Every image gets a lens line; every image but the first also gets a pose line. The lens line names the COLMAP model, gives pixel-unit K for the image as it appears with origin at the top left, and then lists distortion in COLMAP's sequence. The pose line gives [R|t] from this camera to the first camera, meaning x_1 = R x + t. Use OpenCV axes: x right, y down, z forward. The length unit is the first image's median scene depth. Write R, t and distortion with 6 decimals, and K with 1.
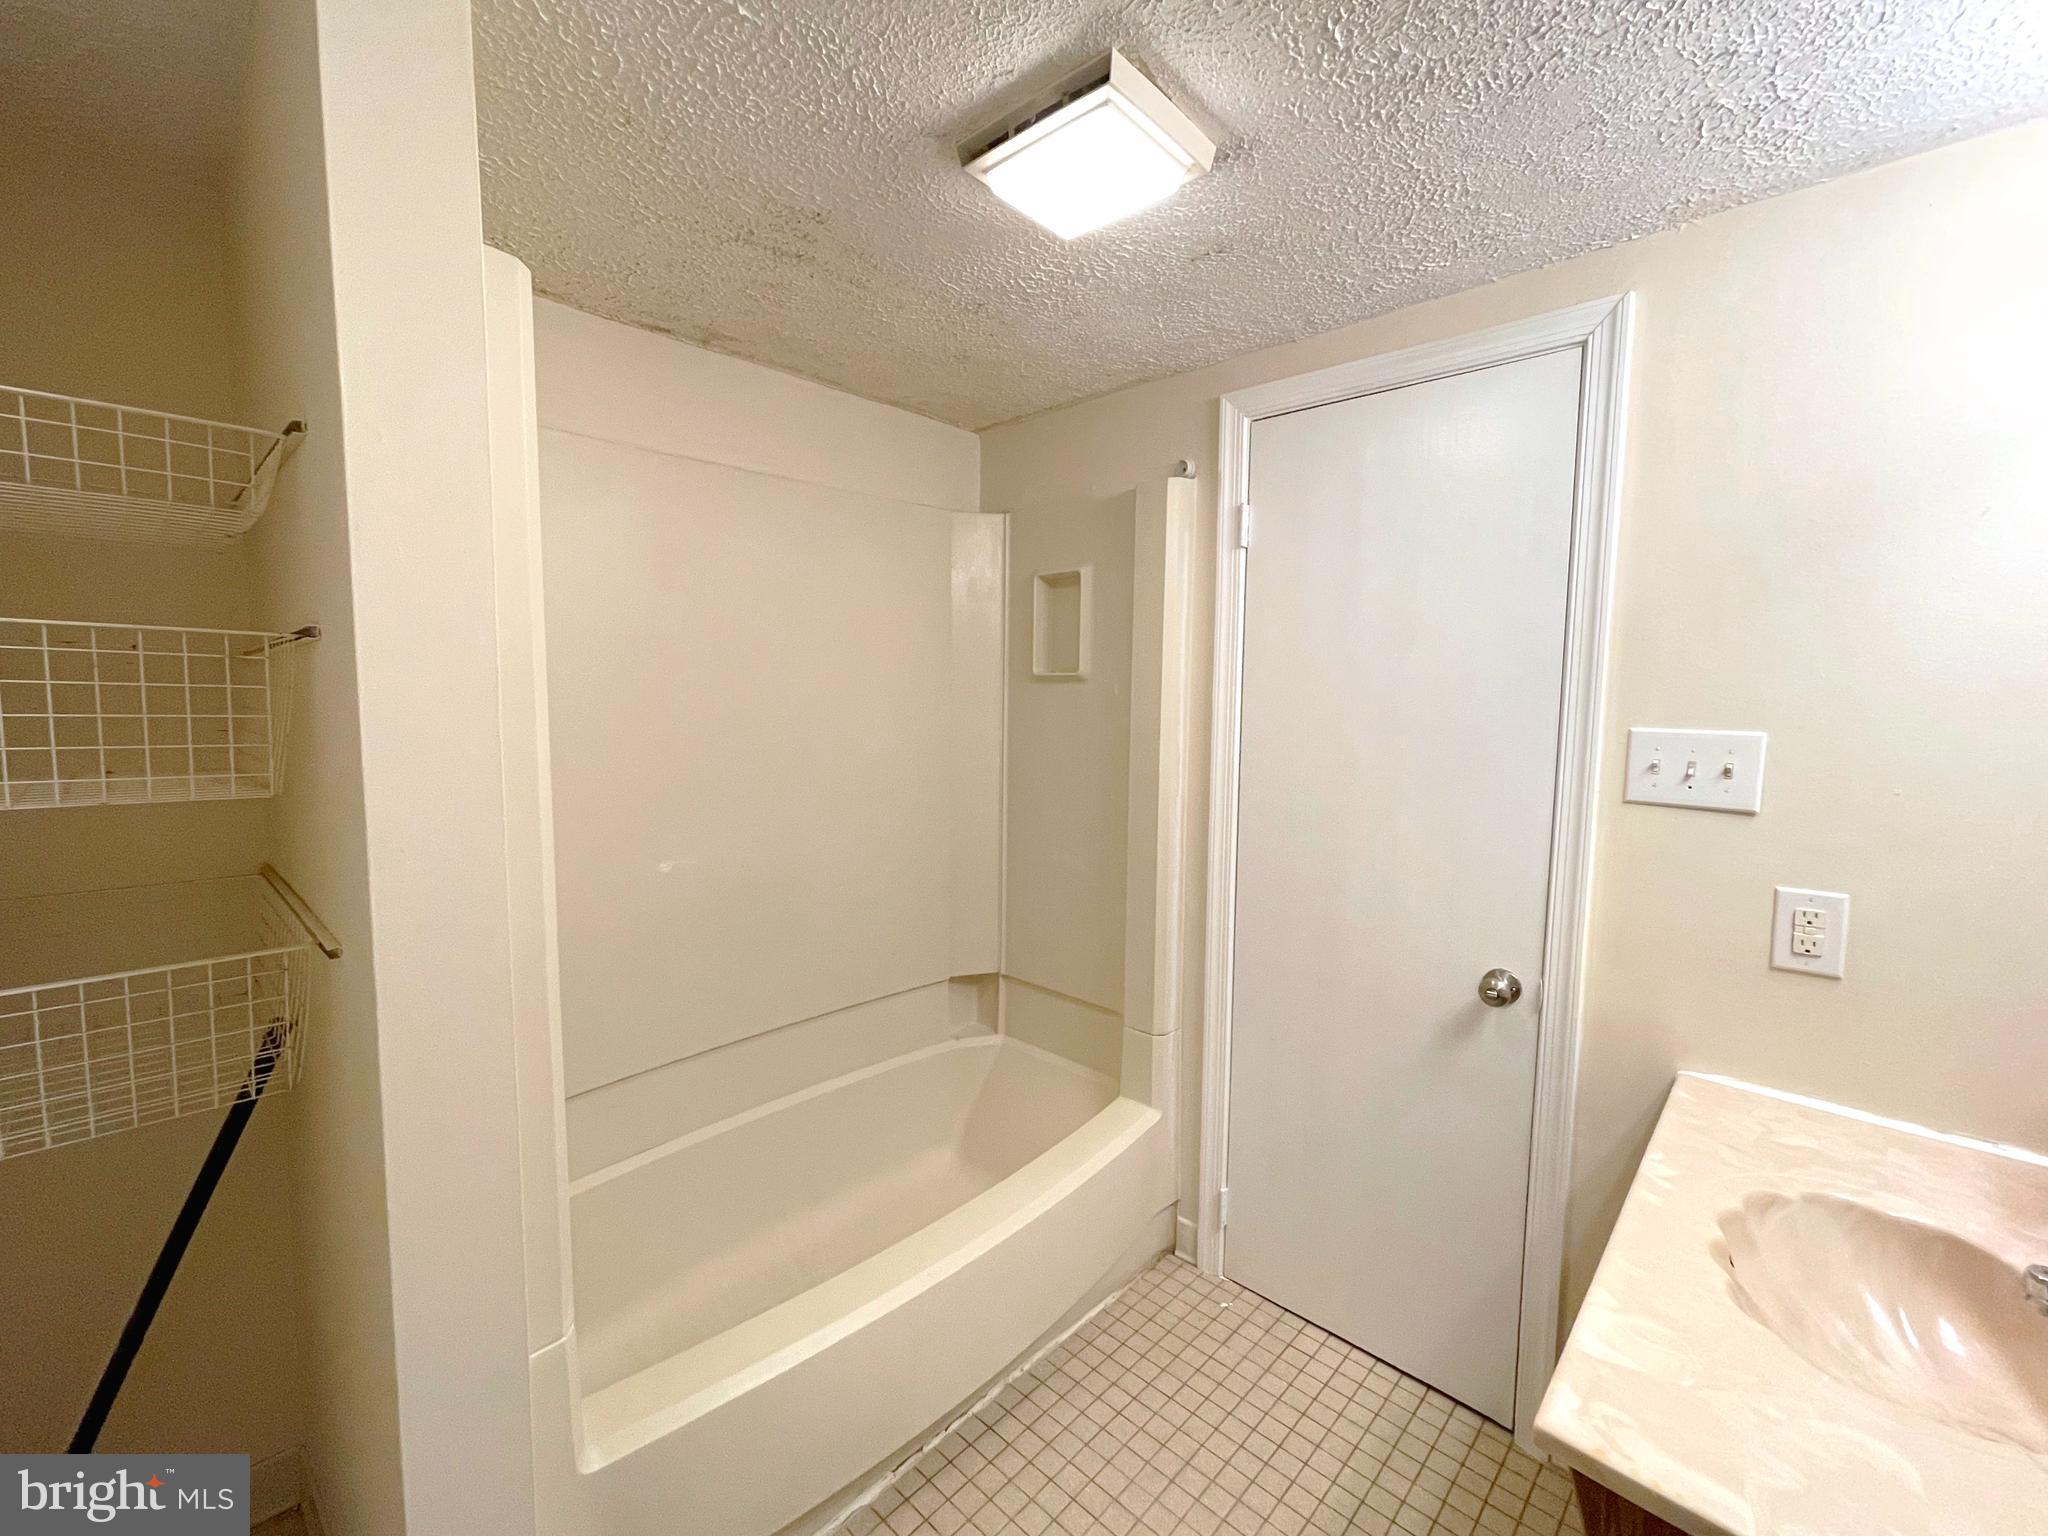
lens RADIAL K [[842.0, 0, 1022.1], [0, 842.0, 764.2], [0, 0, 1]] dist [-0.003294, 0.001297]
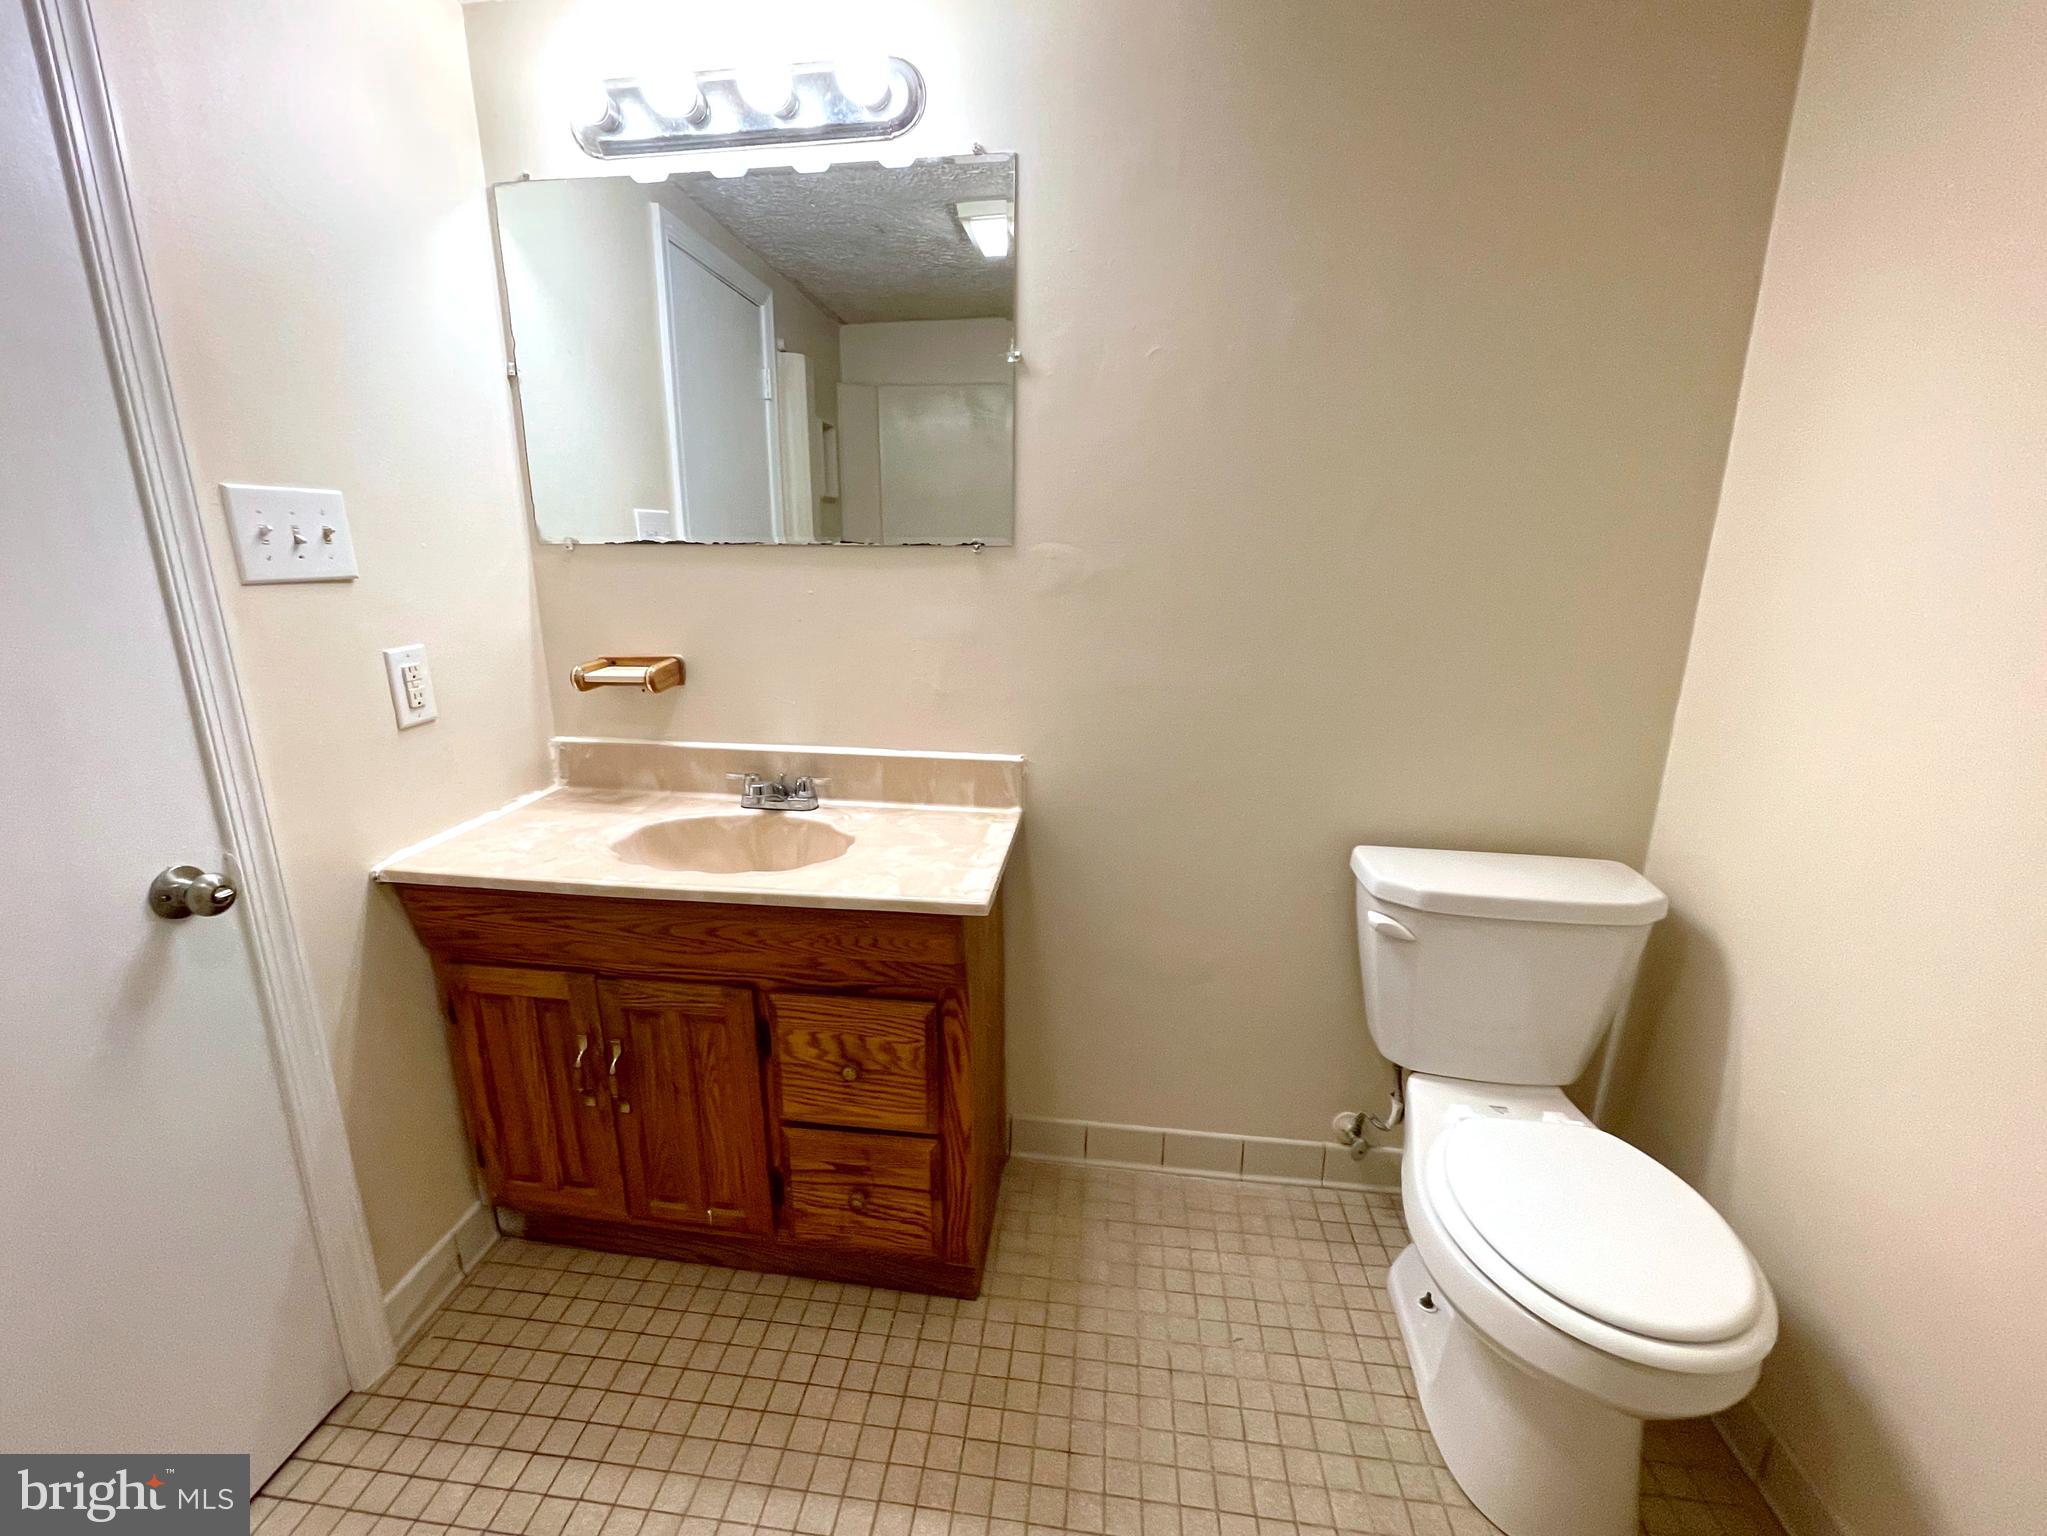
lens RADIAL K [[841.6, 0, 1015.2], [0, 841.6, 756.8], [0, 0, 1]] dist [-0.003294, 0.001297]
pose [[-0.585520, -0.223364, 0.779279, -0.348924], [0.059184, 0.946948, 0.315891, -0.006366], [-0.808495, 0.231081, -0.541238, 0.939990]]
